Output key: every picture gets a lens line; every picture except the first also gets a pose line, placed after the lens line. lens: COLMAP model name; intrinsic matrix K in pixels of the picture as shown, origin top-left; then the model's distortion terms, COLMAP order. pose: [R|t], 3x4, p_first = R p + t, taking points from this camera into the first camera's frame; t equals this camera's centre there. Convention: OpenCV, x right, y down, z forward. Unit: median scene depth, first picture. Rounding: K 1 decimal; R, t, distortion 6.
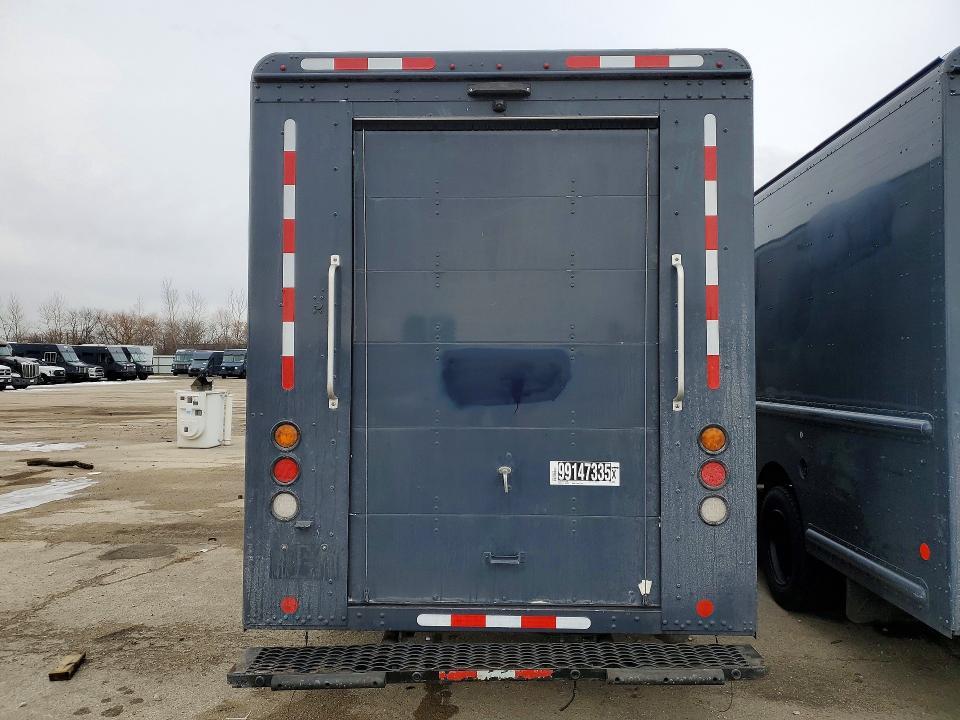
lens RADIAL K [[718.2, 0, 493.5], [0, 718.2, 356.9], [0, 0, 1]] dist [0.007794, 0.008106]
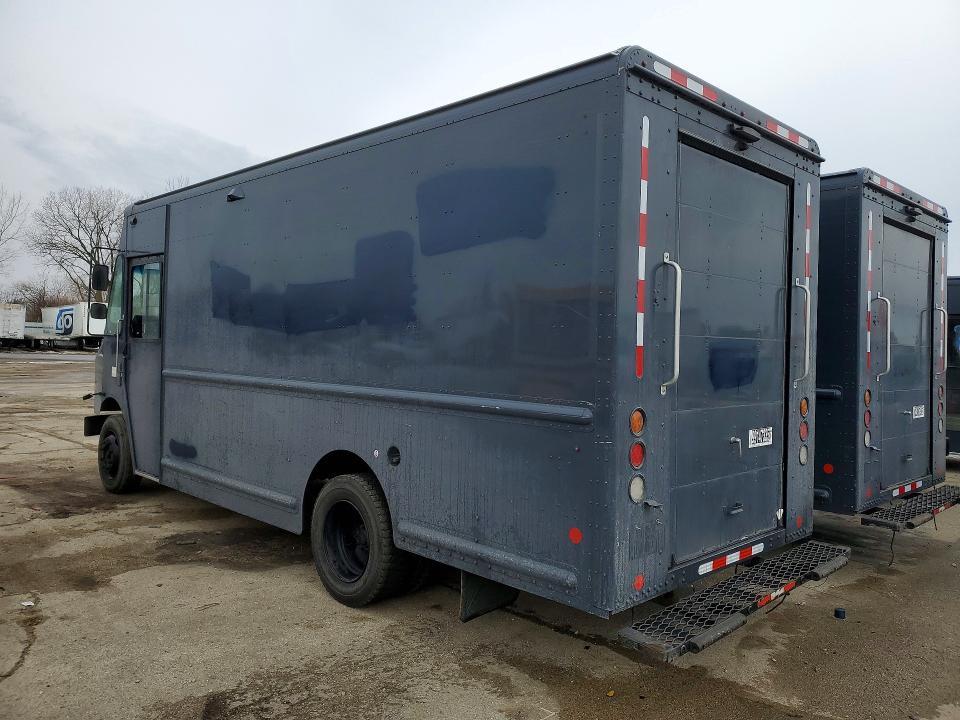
lens RADIAL K [[746.2, 0, 474.4], [0, 746.2, 347.5], [0, 0, 1]] dist [0.012474, -0.001044]
pose [[0.696821, 0.013647, 0.717116, -1.234932], [-0.040991, 0.998943, 0.020820, -0.010590], [-0.716073, -0.043903, 0.696643, 0.420785]]
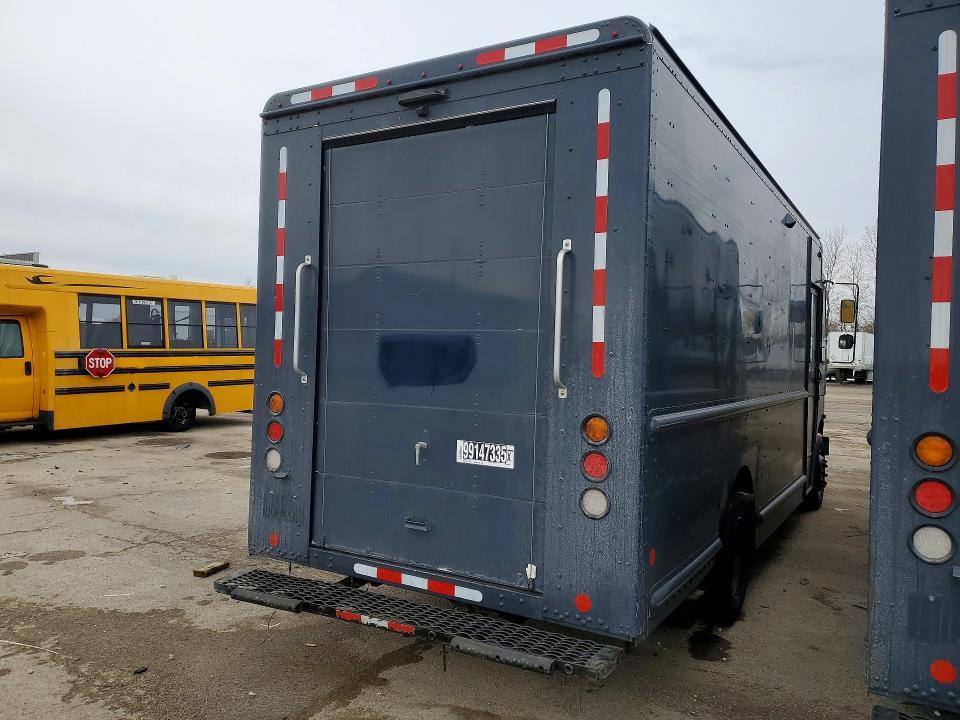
lens RADIAL K [[746.2, 0, 474.4], [0, 746.2, 347.5], [0, 0, 1]] dist [0.012474, -0.001044]
pose [[0.866500, 0.014795, -0.498958, 0.651964], [-0.009714, 0.999871, 0.012779, -0.006018], [0.499083, -0.006226, 0.866532, 0.054671]]
